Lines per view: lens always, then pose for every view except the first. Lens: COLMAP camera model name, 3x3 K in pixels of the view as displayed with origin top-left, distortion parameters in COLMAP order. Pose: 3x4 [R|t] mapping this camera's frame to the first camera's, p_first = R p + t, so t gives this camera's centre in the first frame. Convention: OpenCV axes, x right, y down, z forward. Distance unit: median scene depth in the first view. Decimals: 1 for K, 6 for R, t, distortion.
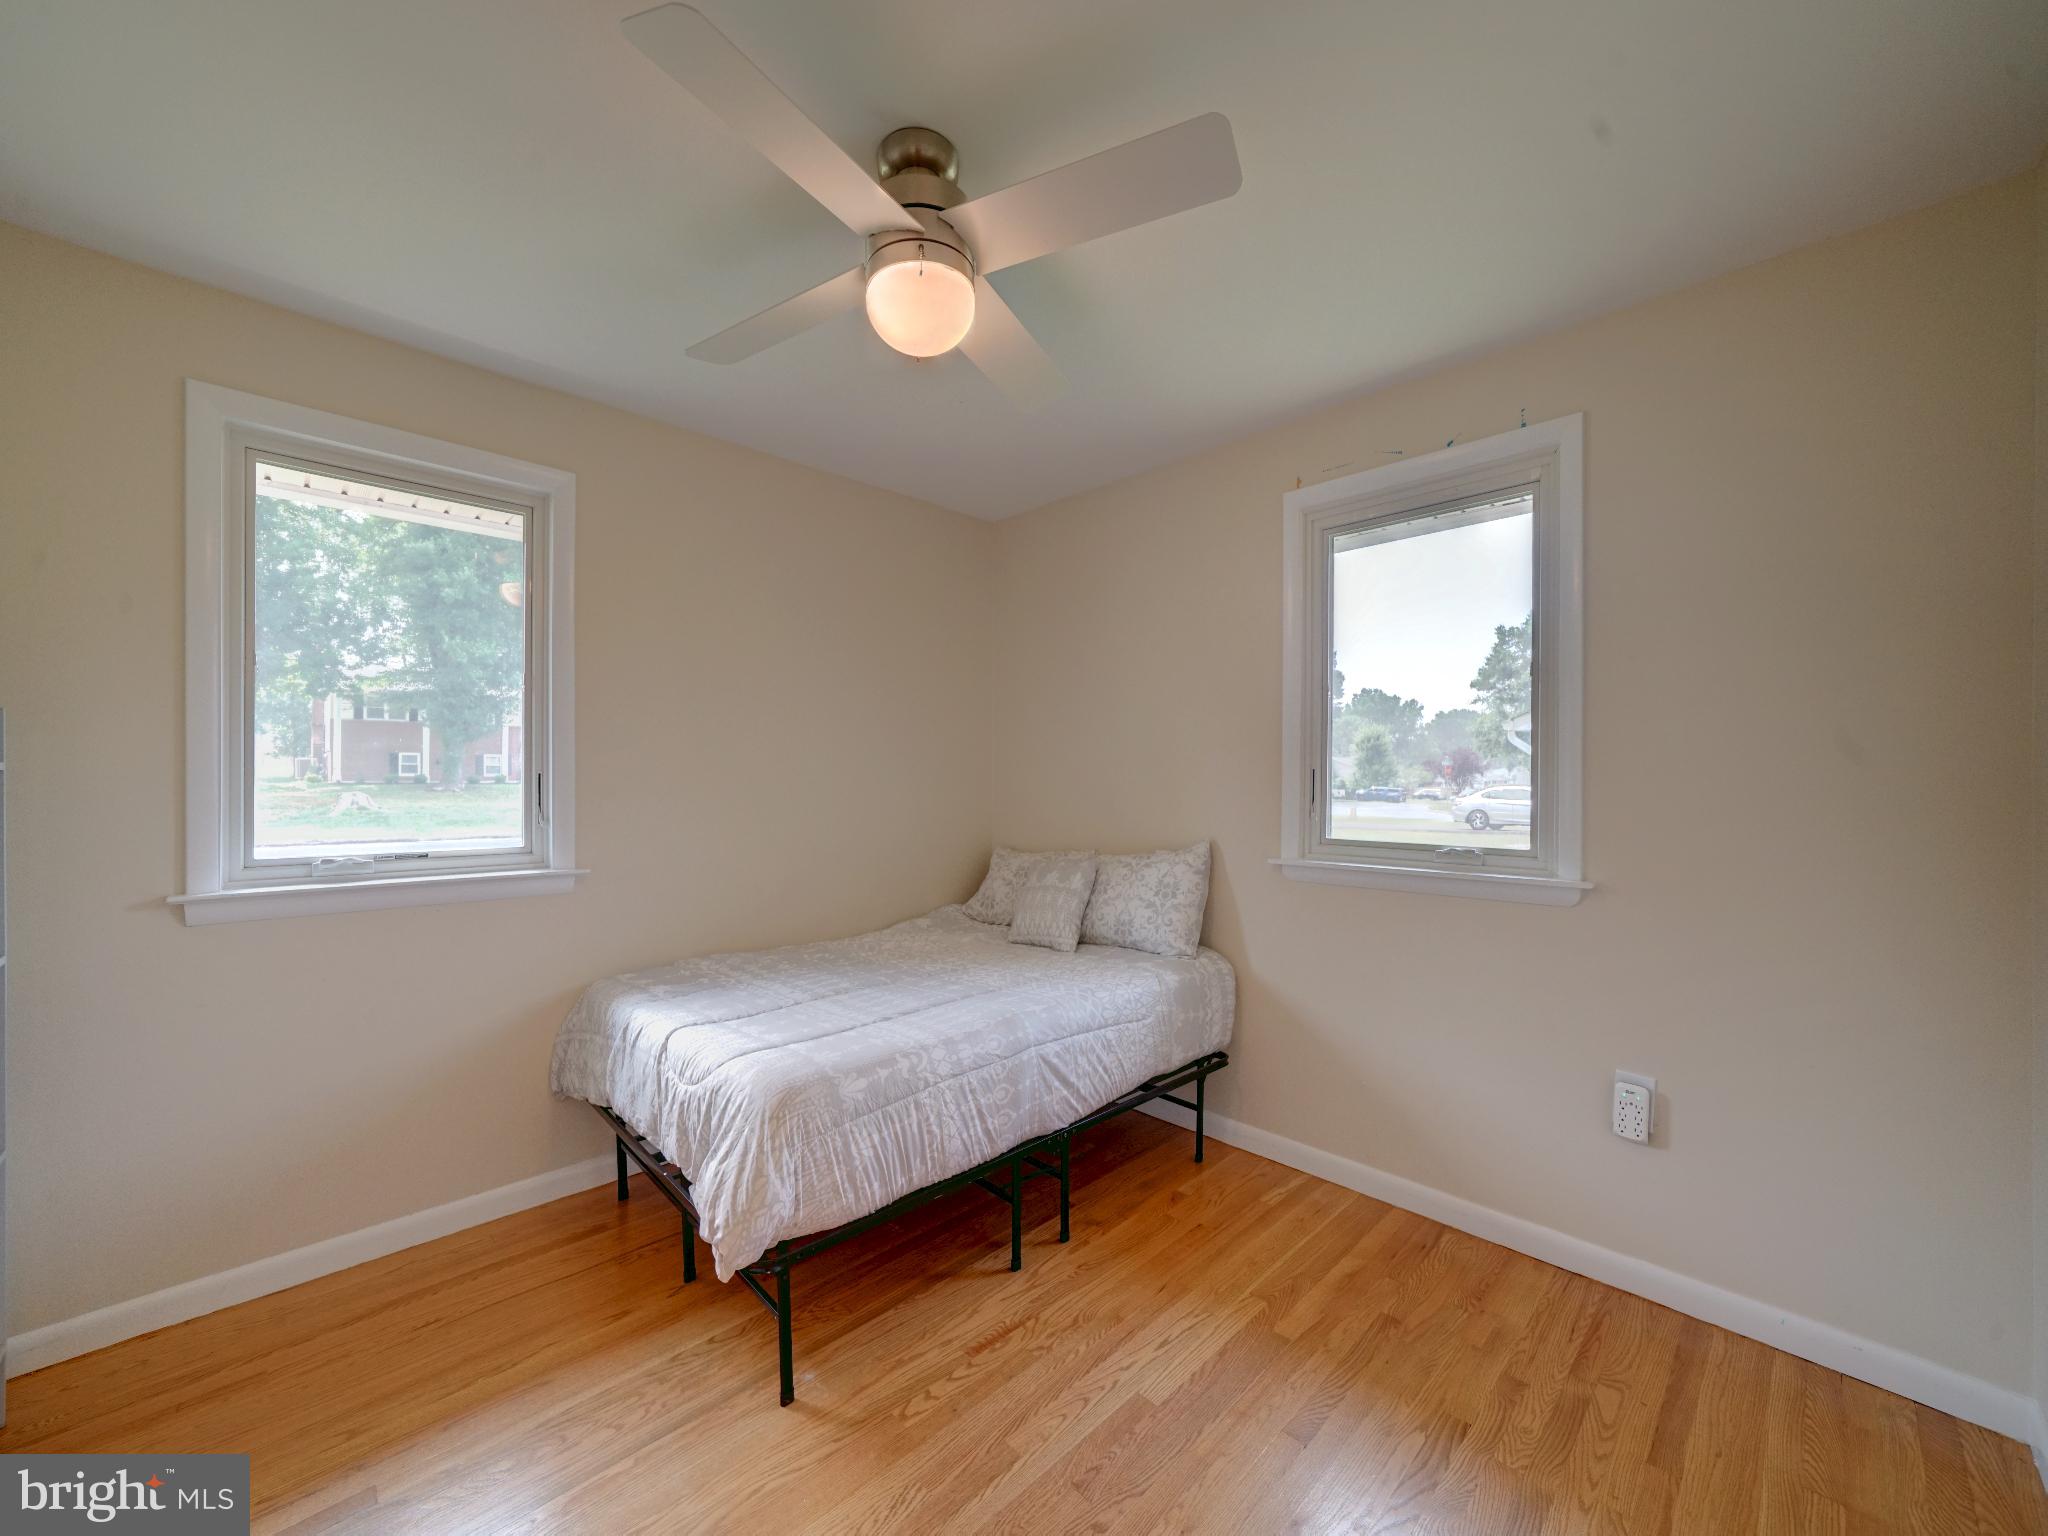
lens RADIAL K [[775.7, 0, 1008.6], [0, 775.7, 773.6], [0, 0, 1]] dist [-0.006986, 0.000754]
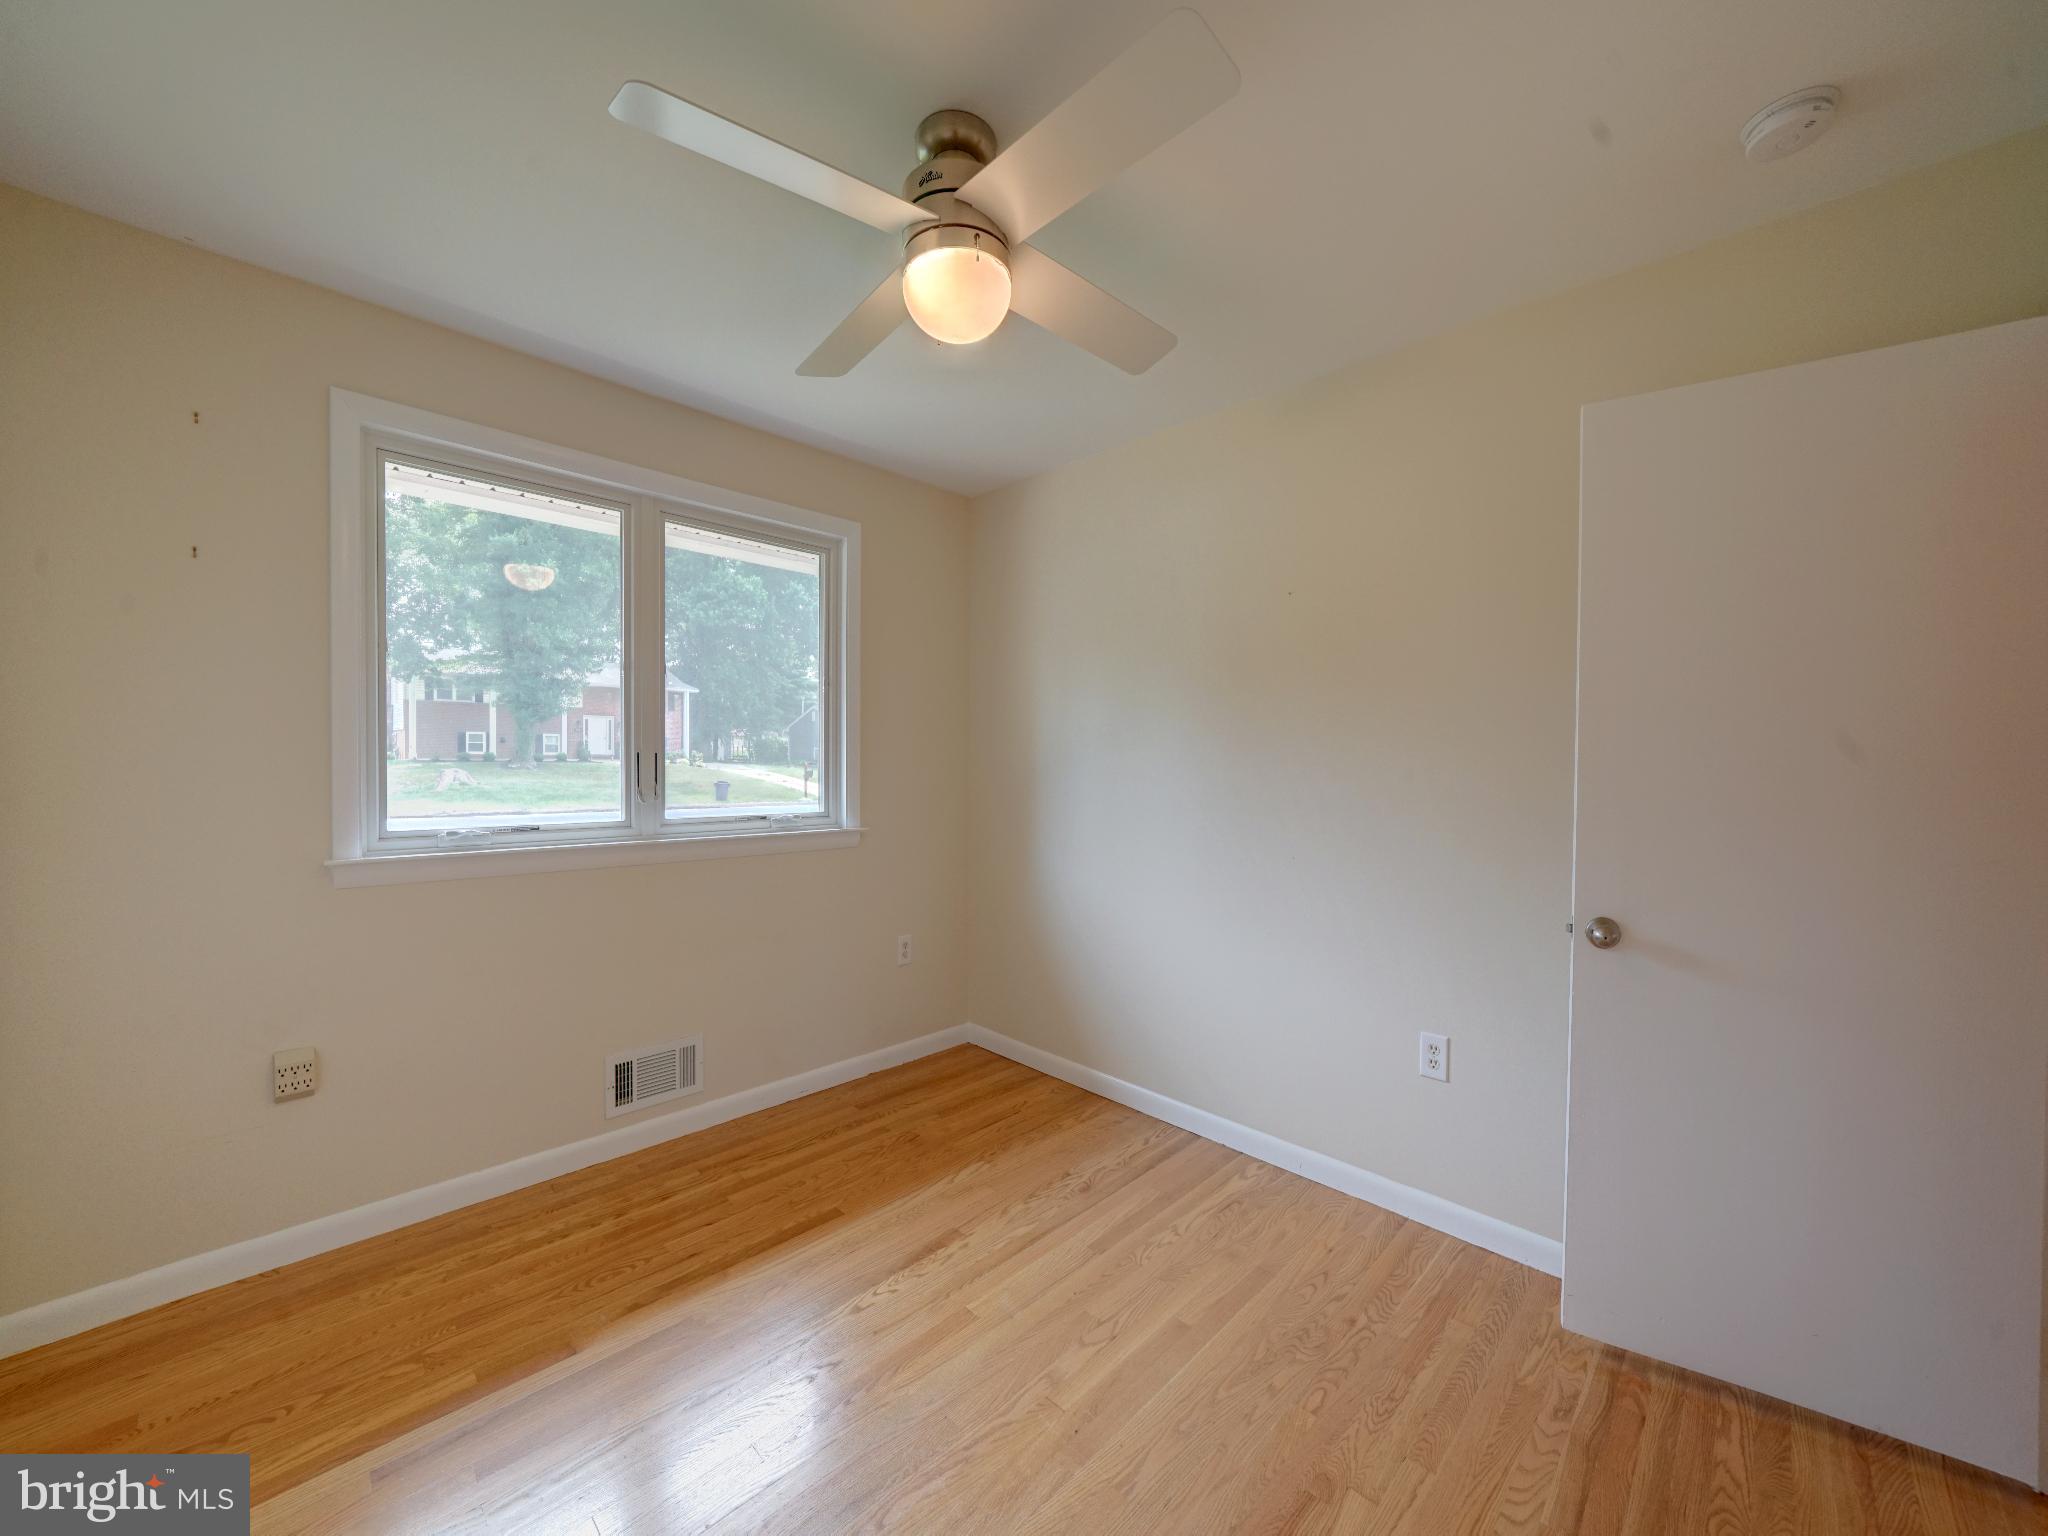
lens RADIAL K [[775.7, 0, 1018.4], [0, 775.7, 766.6], [0, 0, 1]] dist [-0.006986, 0.000754]
pose [[0.999916, 0.005533, 0.011713, -0.085000], [-0.005714, 0.999865, 0.015432, -0.000614], [-0.011626, -0.015497, 0.999812, -0.080865]]
